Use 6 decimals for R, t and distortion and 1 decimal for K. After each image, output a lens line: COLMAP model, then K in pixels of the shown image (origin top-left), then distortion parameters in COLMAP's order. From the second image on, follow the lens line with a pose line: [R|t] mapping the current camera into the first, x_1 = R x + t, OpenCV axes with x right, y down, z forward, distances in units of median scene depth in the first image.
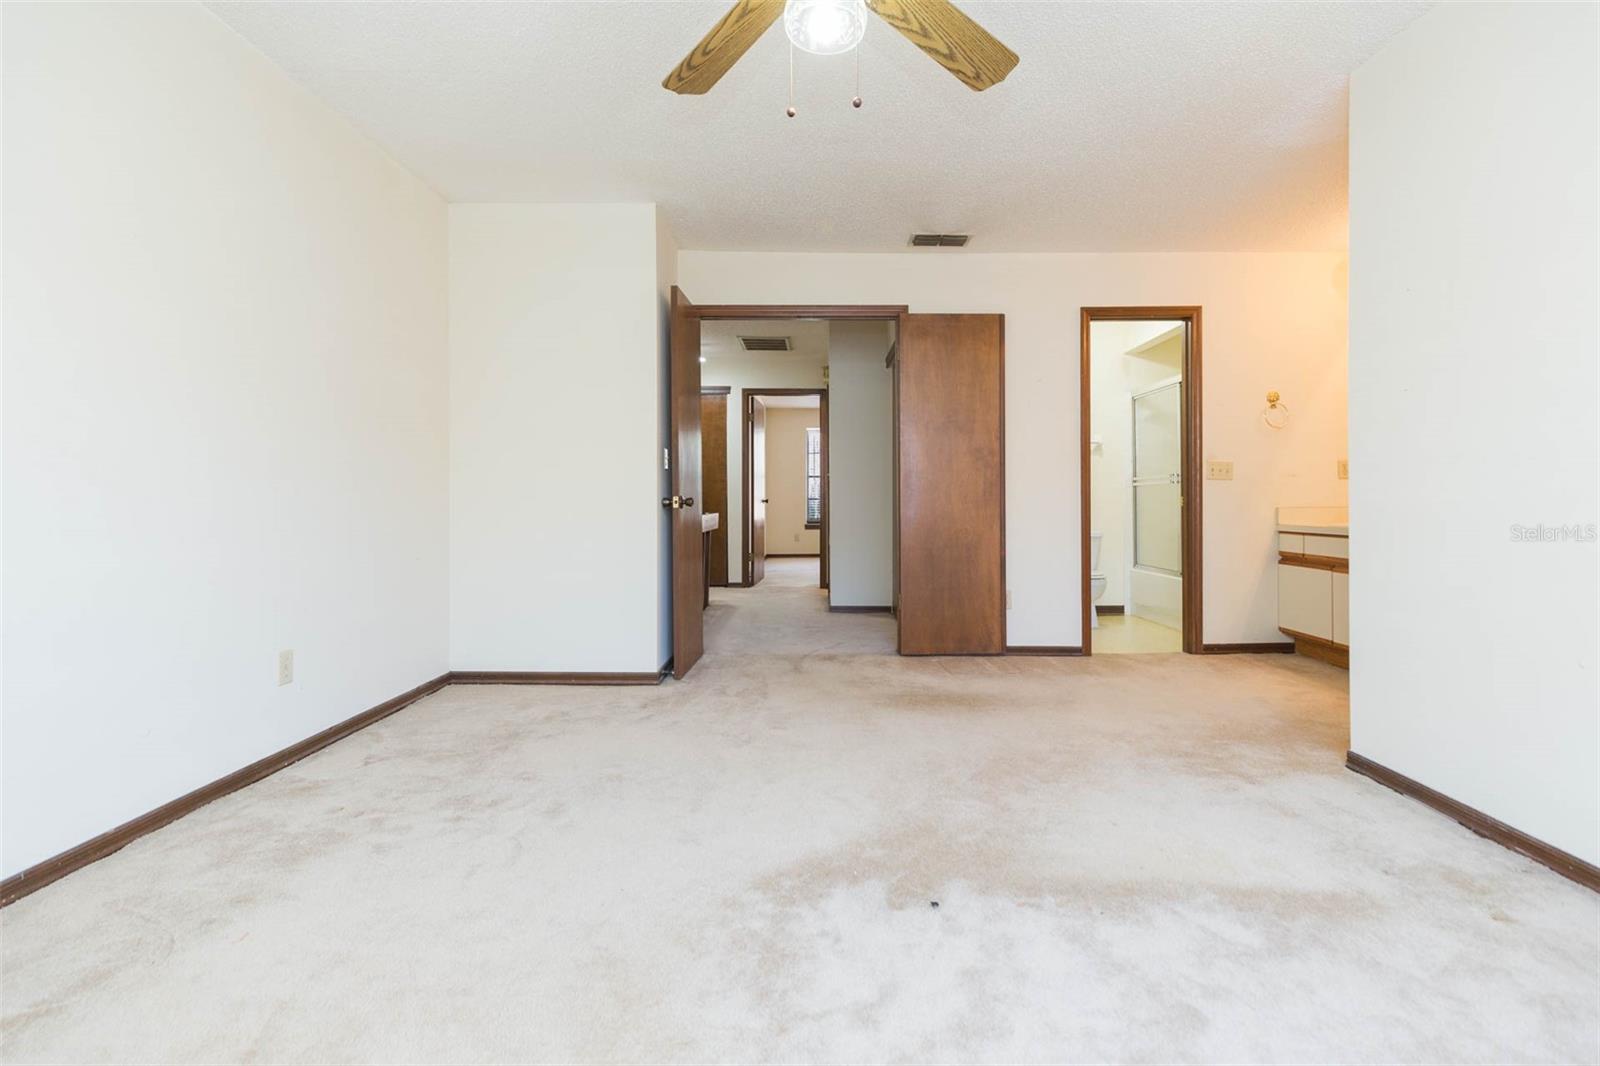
lens RADIAL K [[729.2, 0, 801.6], [0, 729.2, 494.0], [0, 0, 1]] dist [0.004128, -0.000228]
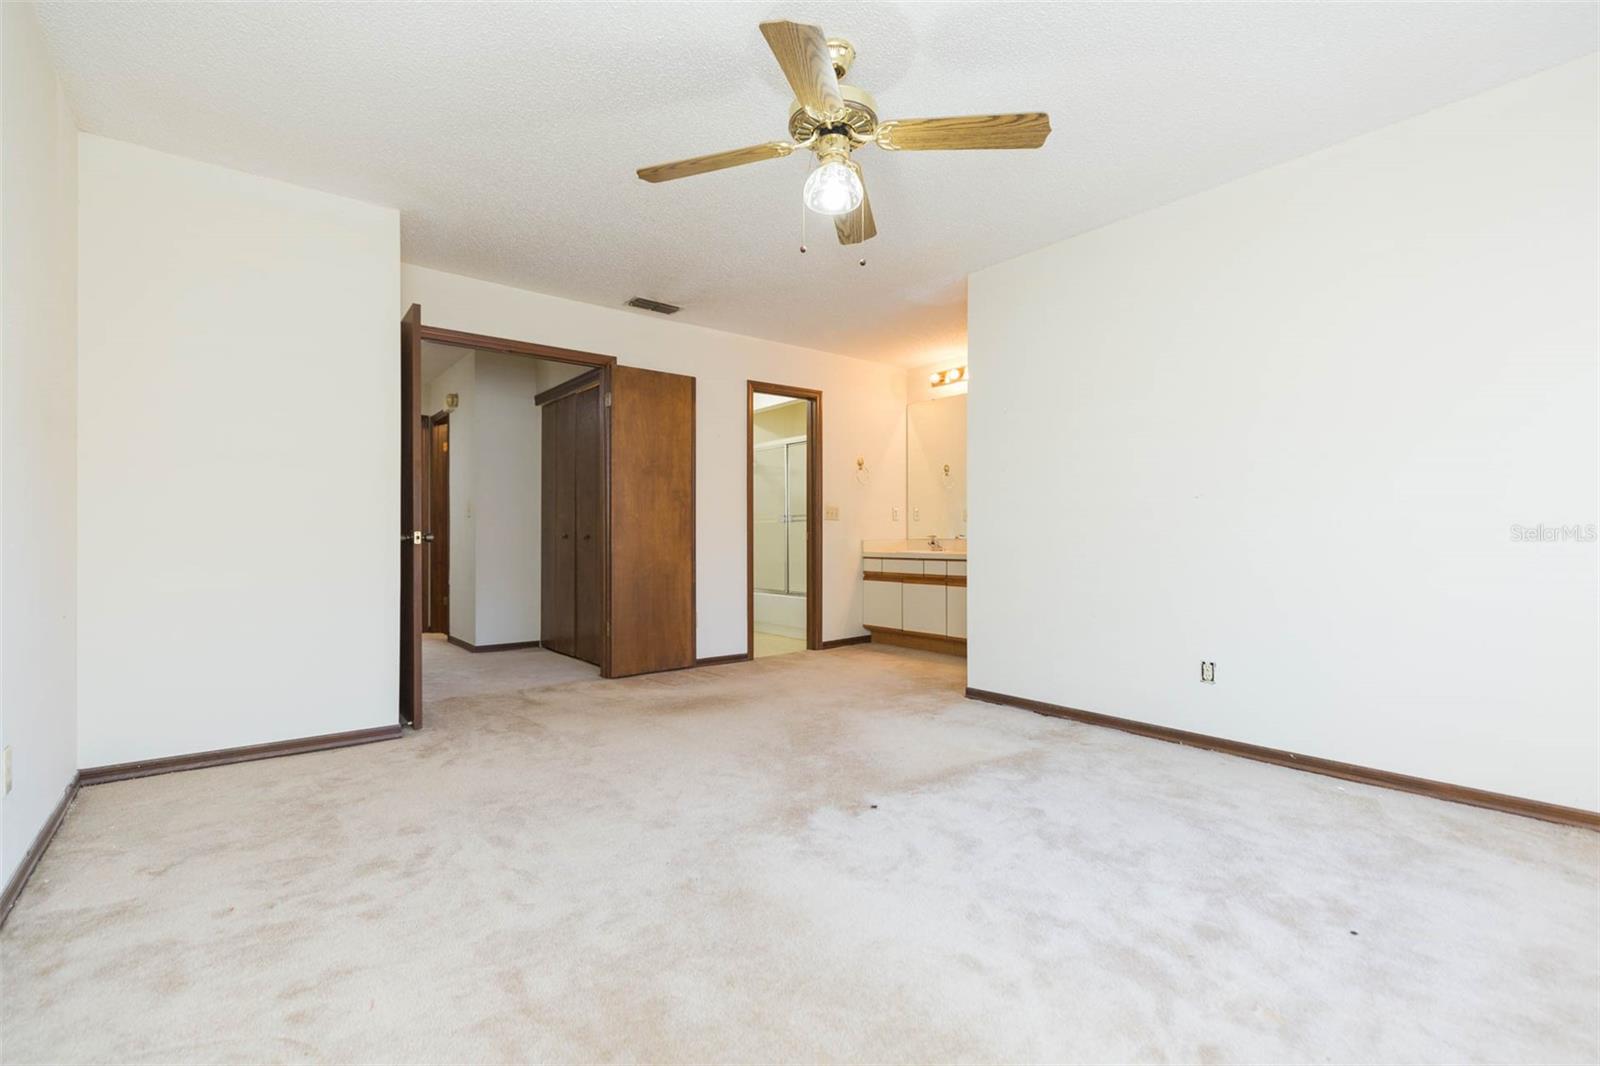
lens RADIAL K [[721.2, 0, 805.2], [0, 721.2, 525.8], [0, 0, 1]] dist [0.005880, 0.000002]
pose [[0.781564, 0.006552, 0.623791, -0.311770], [-0.001955, 0.999966, -0.008053, 0.002252], [-0.623822, 0.005074, 0.781550, -0.020892]]
